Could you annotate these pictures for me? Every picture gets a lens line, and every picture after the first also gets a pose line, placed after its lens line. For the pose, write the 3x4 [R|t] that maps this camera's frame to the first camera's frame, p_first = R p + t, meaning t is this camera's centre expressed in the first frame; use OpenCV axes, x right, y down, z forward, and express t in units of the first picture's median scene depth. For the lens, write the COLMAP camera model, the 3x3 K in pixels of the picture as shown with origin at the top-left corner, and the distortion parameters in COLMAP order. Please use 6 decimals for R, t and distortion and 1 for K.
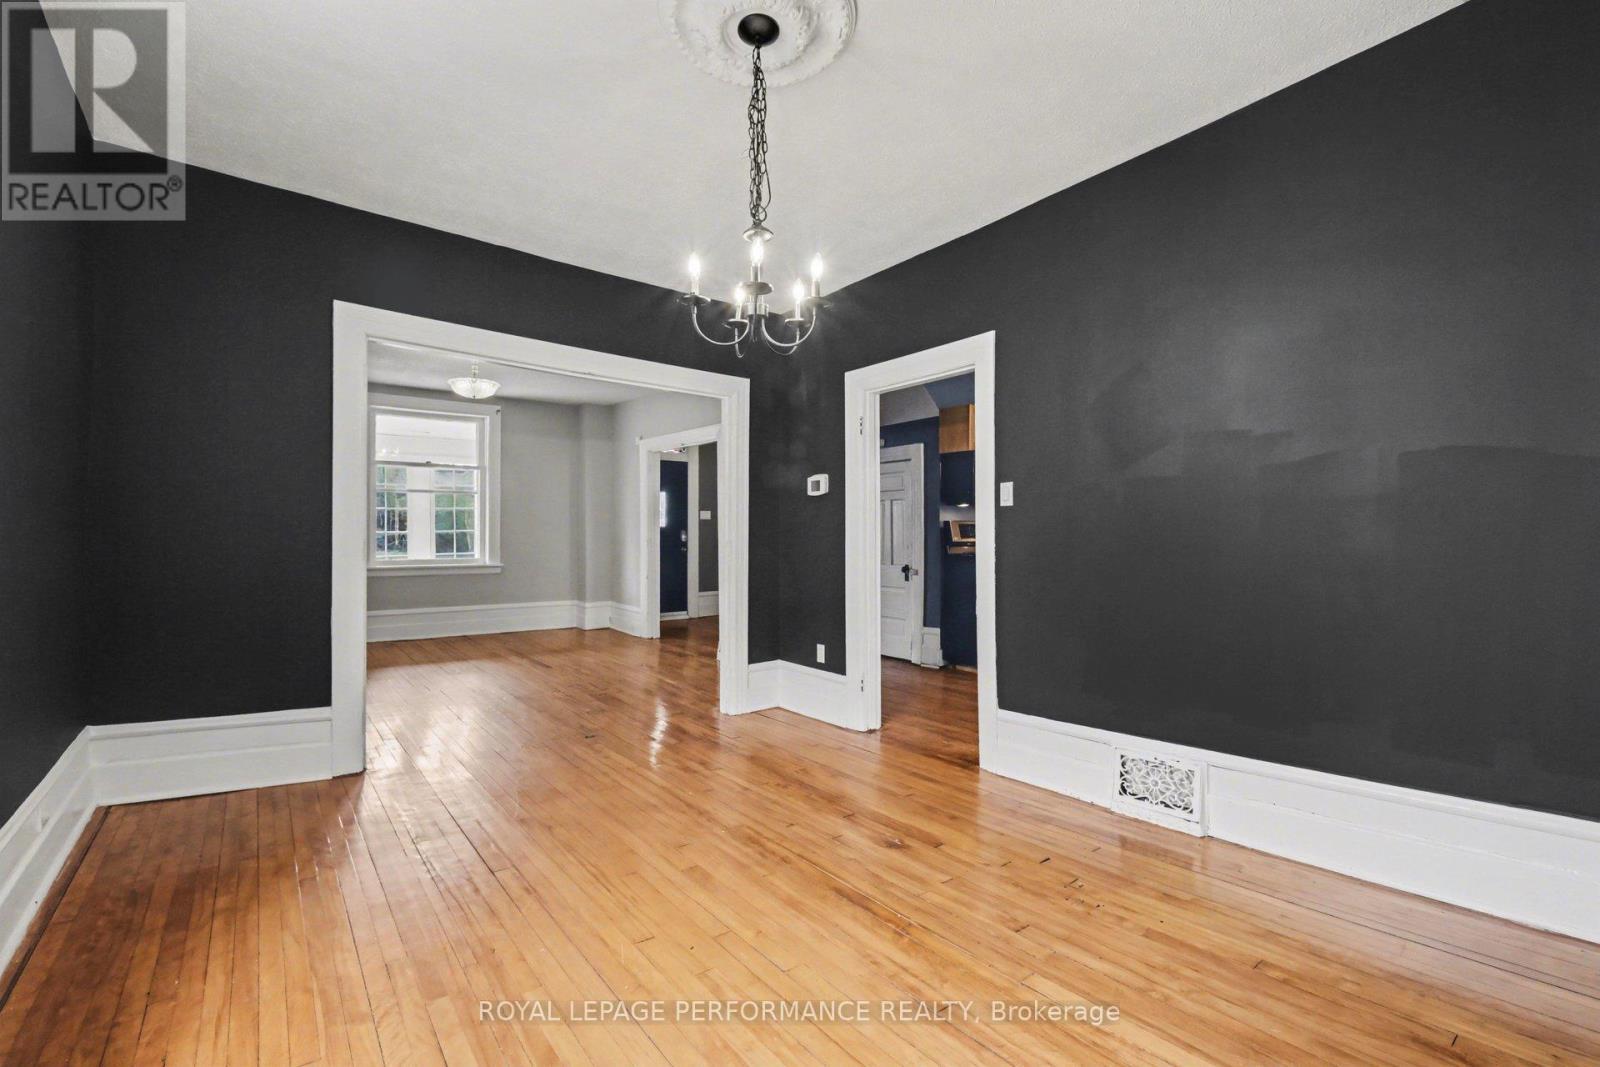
lens RADIAL K [[689.6, 0, 787.6], [0, 689.6, 537.3], [0, 0, 1]] dist [0.003338, 0.000569]
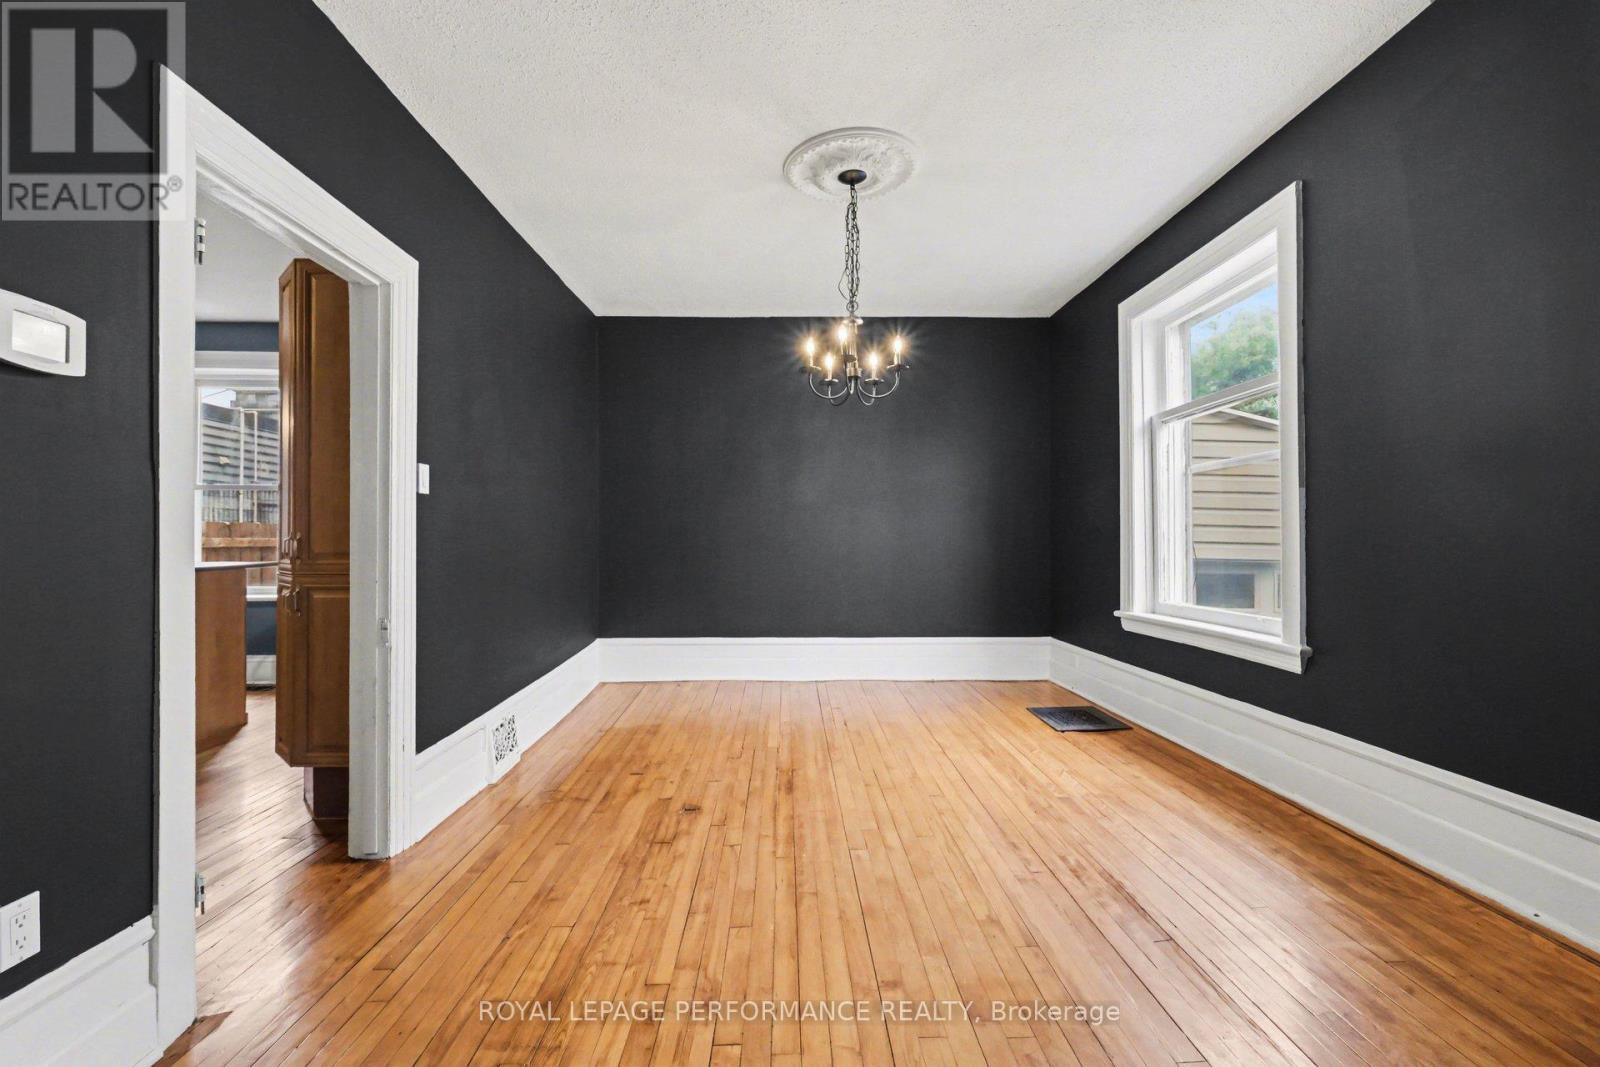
lens RADIAL K [[689.6, 0, 799.9], [0, 689.6, 535.4], [0, 0, 1]] dist [0.003338, 0.000569]
pose [[-0.804916, 0.012295, 0.593261, -0.740199], [0.004112, 0.999877, -0.015143, 0.025676], [-0.593375, -0.009749, -0.804867, 2.042183]]
